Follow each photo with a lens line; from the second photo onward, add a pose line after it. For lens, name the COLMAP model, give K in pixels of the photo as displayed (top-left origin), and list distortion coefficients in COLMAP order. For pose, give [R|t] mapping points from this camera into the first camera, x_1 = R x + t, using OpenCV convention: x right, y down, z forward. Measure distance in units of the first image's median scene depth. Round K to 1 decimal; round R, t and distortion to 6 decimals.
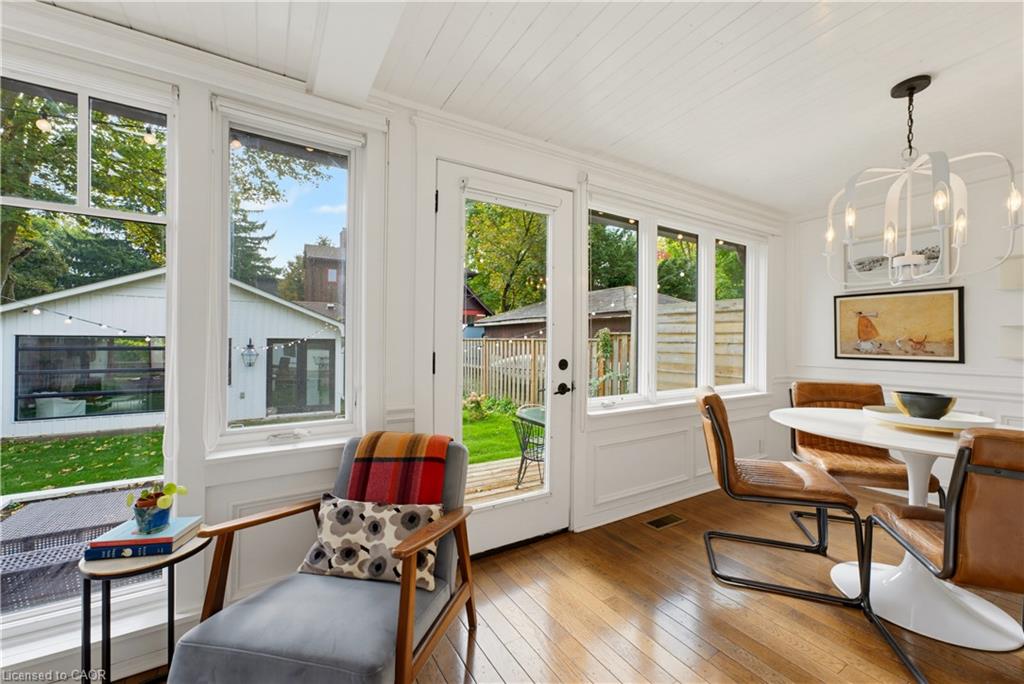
lens RADIAL K [[413.7, 0, 512.0], [0, 413.7, 342.0], [0, 0, 1]] dist [-0.042535, 0.024739]
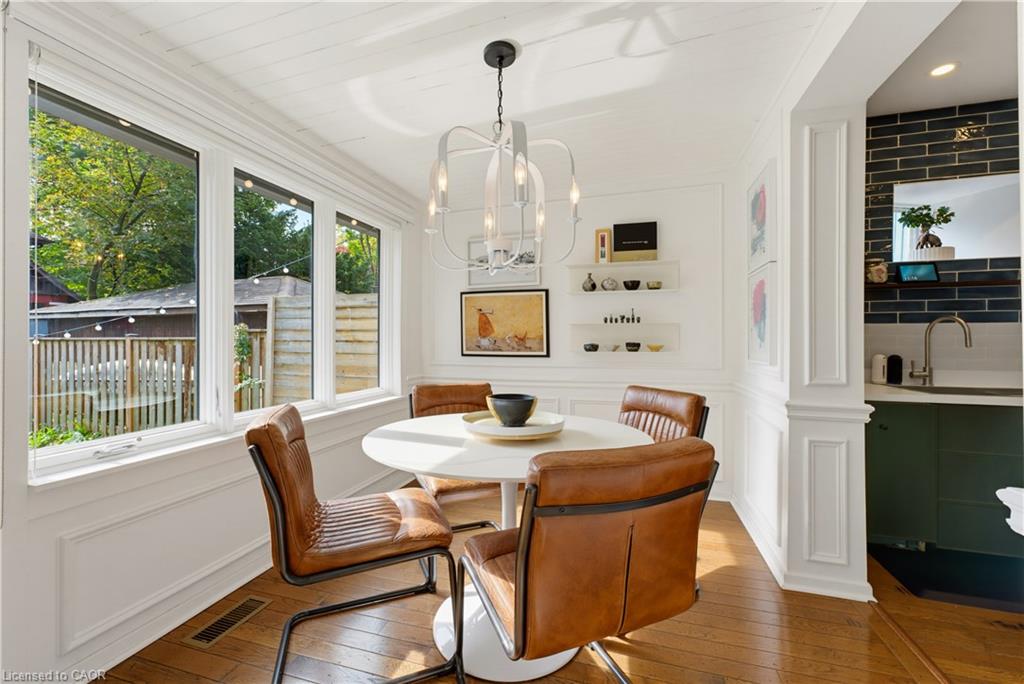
lens RADIAL K [[413.7, 0, 512.0], [0, 413.7, 342.0], [0, 0, 1]] dist [-0.042535, 0.024739]
pose [[0.745315, -0.011827, 0.666607, 0.252621], [0.009060, 0.999930, 0.007611, 0.000767], [-0.666651, 0.000367, 0.745370, 0.202236]]
